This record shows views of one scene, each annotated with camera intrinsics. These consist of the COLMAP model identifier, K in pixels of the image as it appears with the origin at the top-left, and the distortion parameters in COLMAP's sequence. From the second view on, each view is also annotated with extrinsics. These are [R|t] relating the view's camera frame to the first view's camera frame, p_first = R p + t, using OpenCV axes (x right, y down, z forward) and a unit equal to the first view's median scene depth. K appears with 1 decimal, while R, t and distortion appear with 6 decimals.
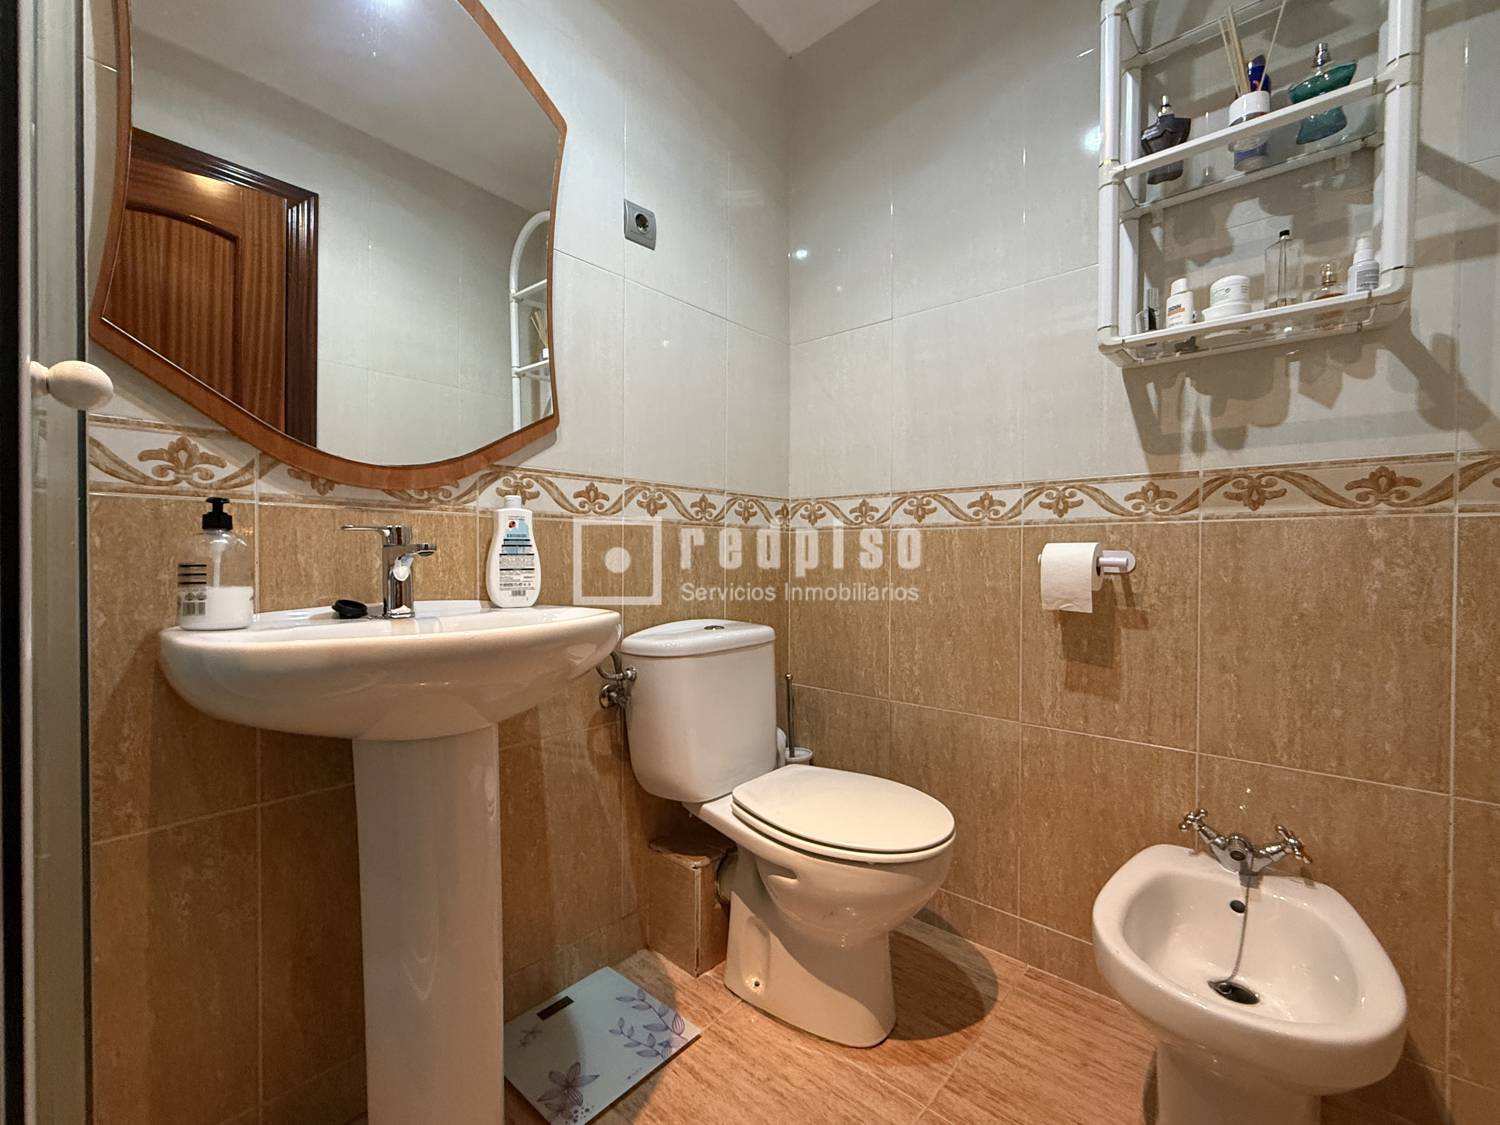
lens RADIAL K [[601.1, 0, 743.5], [0, 601.1, 559.8], [0, 0, 1]] dist [-0.002838, -0.000047]
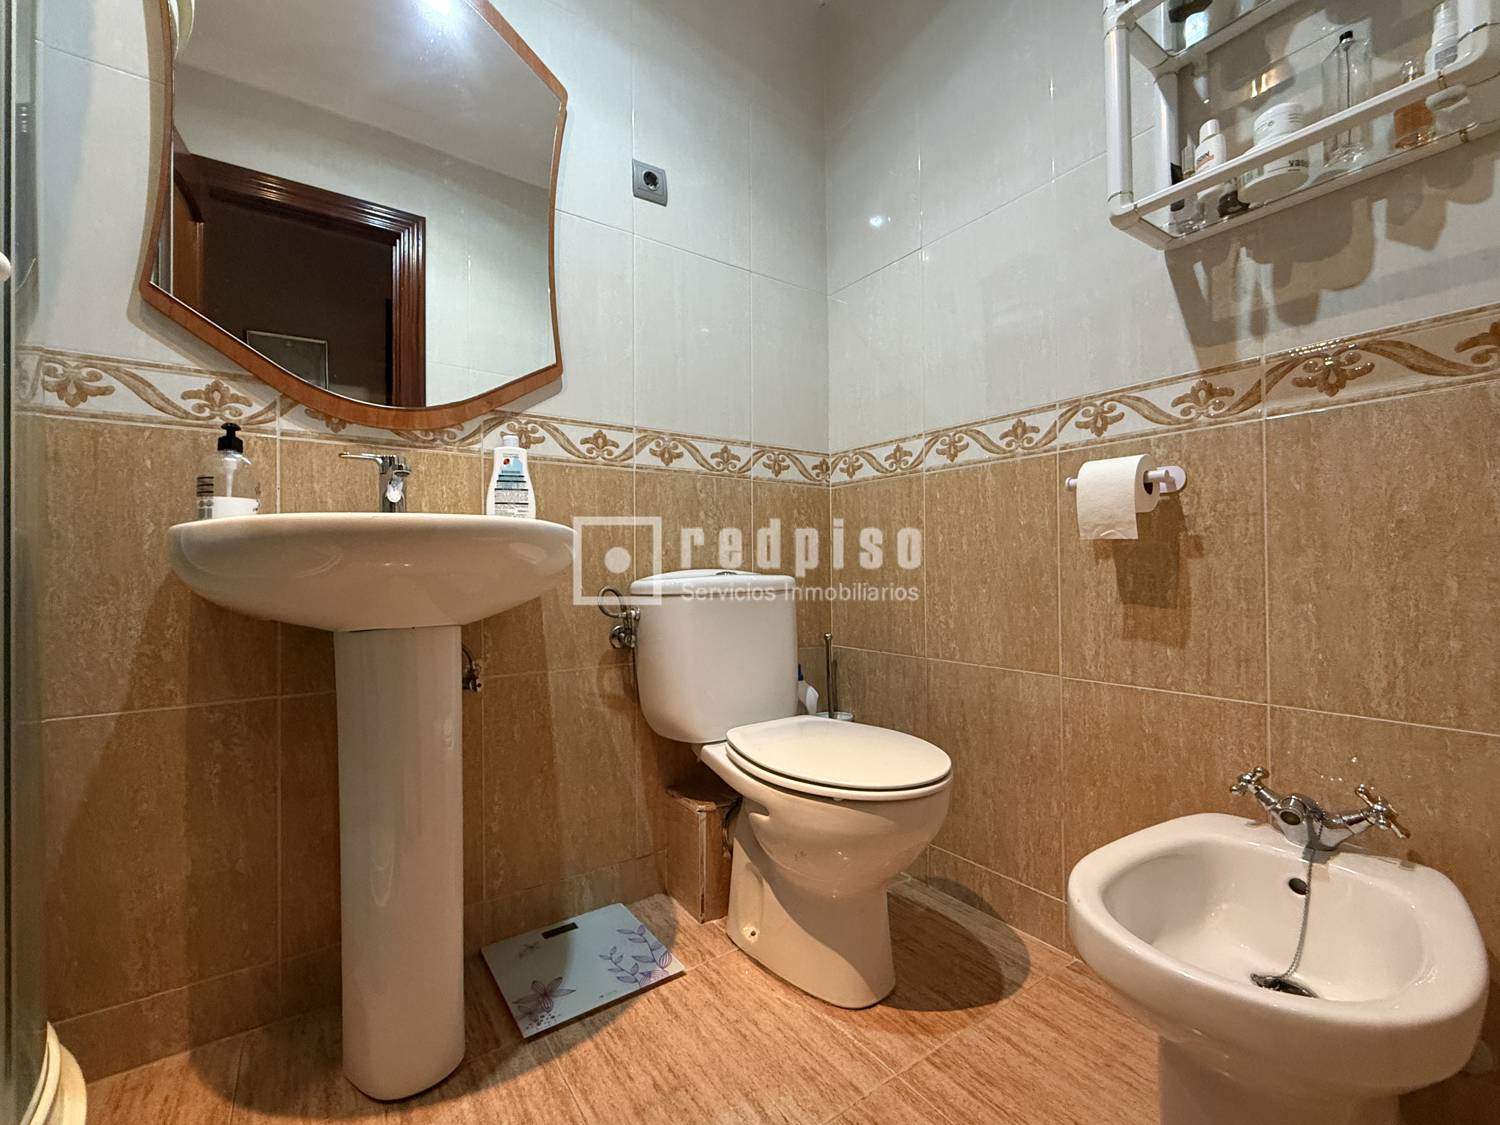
lens RADIAL K [[600.5, 0, 743.0], [0, 600.5, 555.1], [0, 0, 1]] dist [-0.002888, 0.000005]
pose [[0.974335, -0.015560, -0.224564, 0.239620], [0.011516, 0.999747, -0.019307, 0.121568], [0.224808, 0.016226, 0.974268, 0.049586]]
